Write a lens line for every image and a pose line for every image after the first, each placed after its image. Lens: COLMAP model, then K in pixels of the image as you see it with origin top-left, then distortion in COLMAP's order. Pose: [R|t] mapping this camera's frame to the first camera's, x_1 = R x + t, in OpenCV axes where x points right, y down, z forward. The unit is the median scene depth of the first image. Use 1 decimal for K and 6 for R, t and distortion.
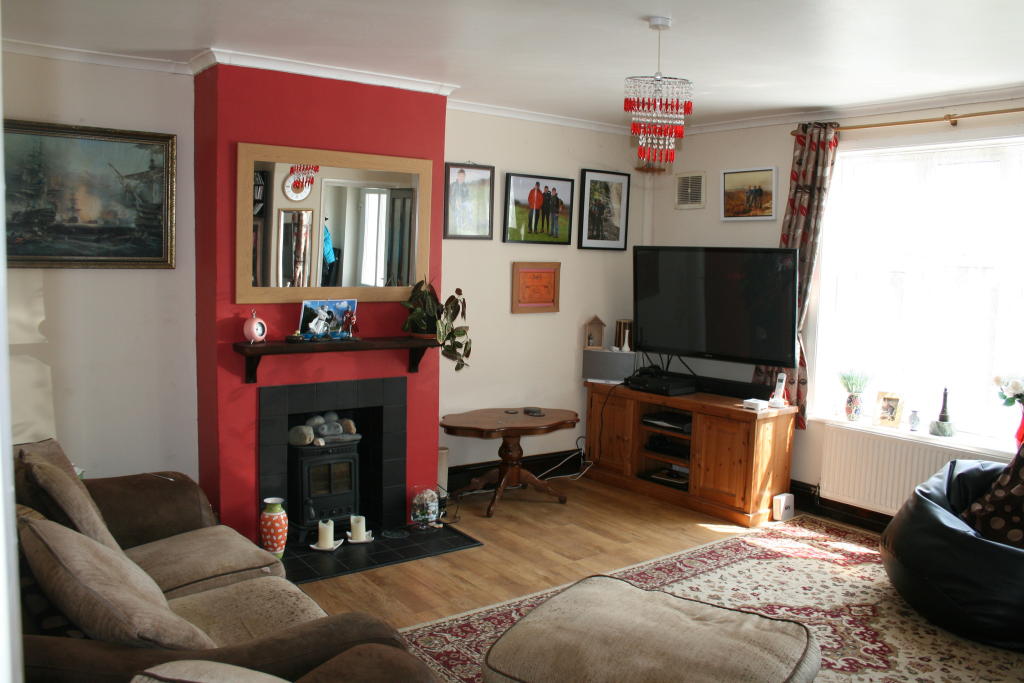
lens RADIAL K [[853.8, 0, 512.0], [0, 853.8, 341.5], [0, 0, 1]] dist [-0.152970, 0.118232]
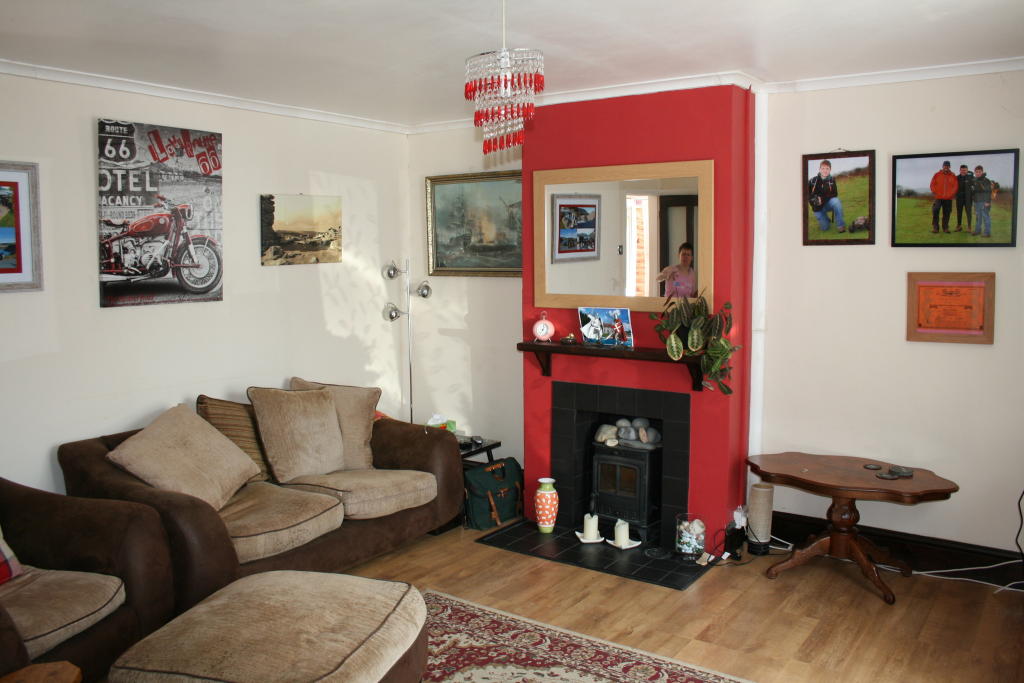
lens RADIAL K [[853.8, 0, 512.0], [0, 853.8, 341.5], [0, 0, 1]] dist [-0.152970, 0.118232]
pose [[0.297600, 0.065858, -0.952416, 0.750454], [-0.087756, 0.995281, 0.041401, -0.040170], [0.950649, 0.071260, 0.301975, 0.564848]]
